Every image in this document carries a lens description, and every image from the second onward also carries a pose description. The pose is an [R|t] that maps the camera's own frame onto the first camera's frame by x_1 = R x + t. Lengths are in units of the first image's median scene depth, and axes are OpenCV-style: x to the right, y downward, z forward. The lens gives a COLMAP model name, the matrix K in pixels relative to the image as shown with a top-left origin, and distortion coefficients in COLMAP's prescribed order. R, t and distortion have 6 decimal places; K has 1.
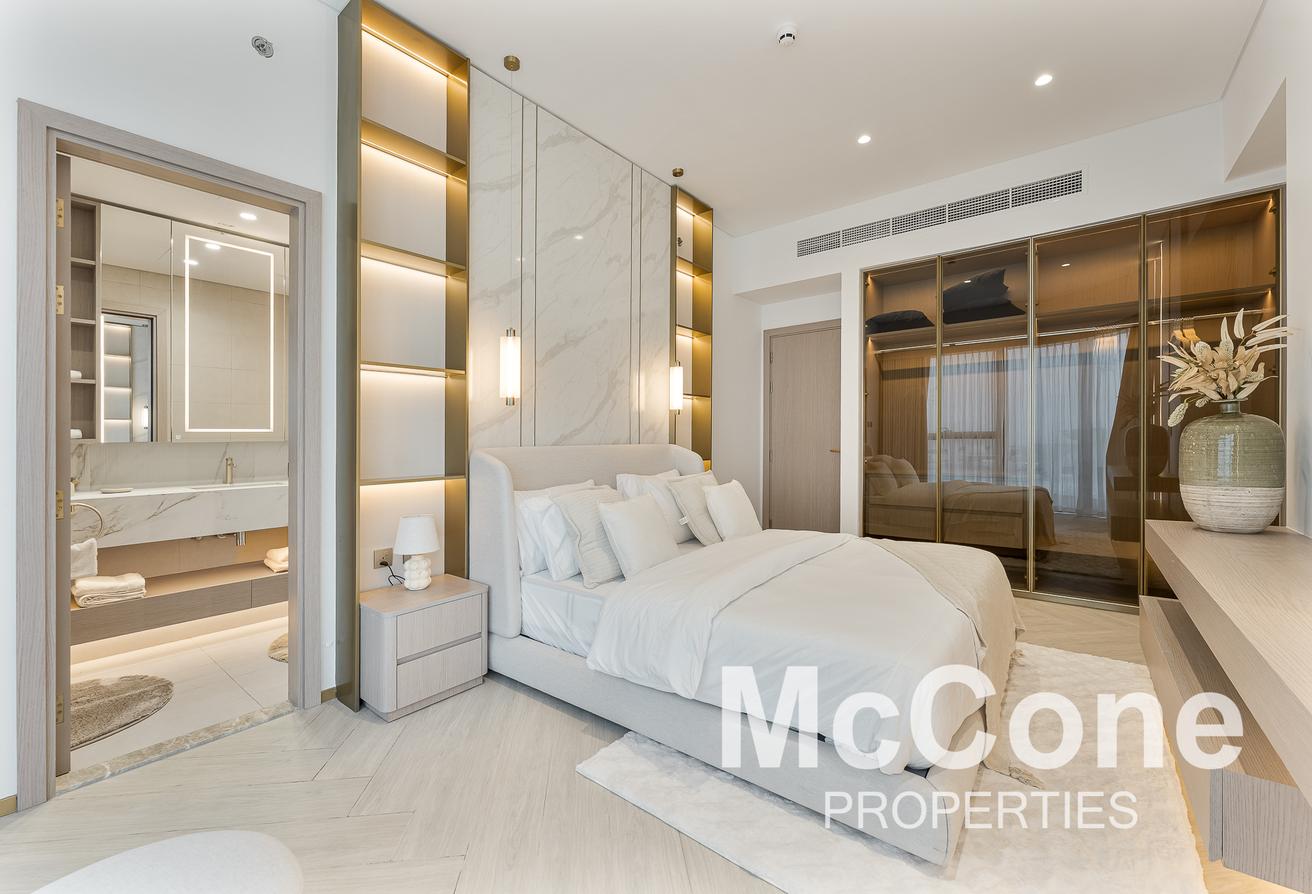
lens RADIAL K [[538.2, 0, 665.8], [0, 538.2, 436.5], [0, 0, 1]] dist [-0.003802, -0.000443]
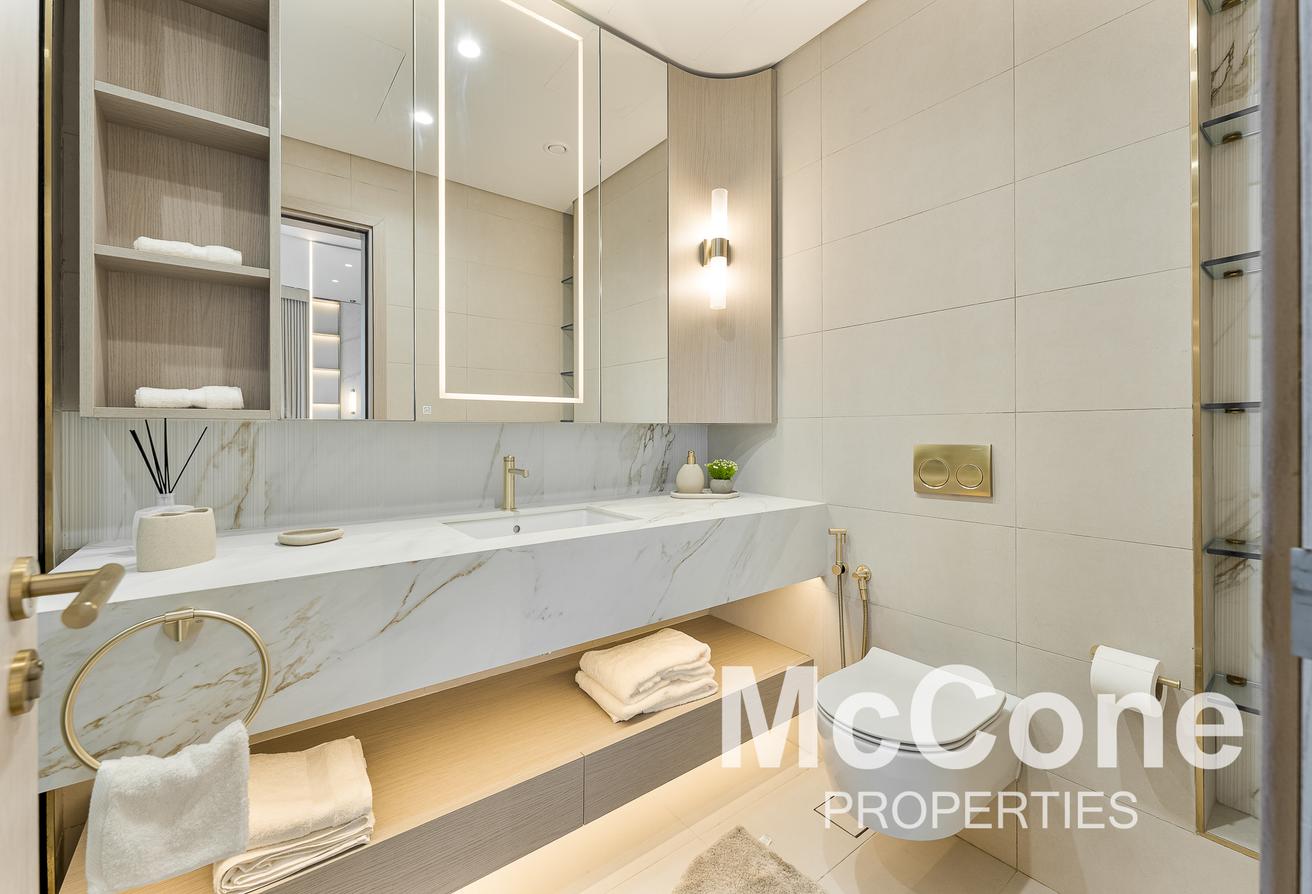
lens RADIAL K [[538.2, 0, 661.5], [0, 538.2, 440.1], [0, 0, 1]] dist [-0.003802, -0.000443]
pose [[0.970225, 0.002004, -0.242197, -0.559400], [-0.000545, 0.999981, 0.006091, 0.021804], [0.242205, -0.005777, 0.970208, 0.560312]]
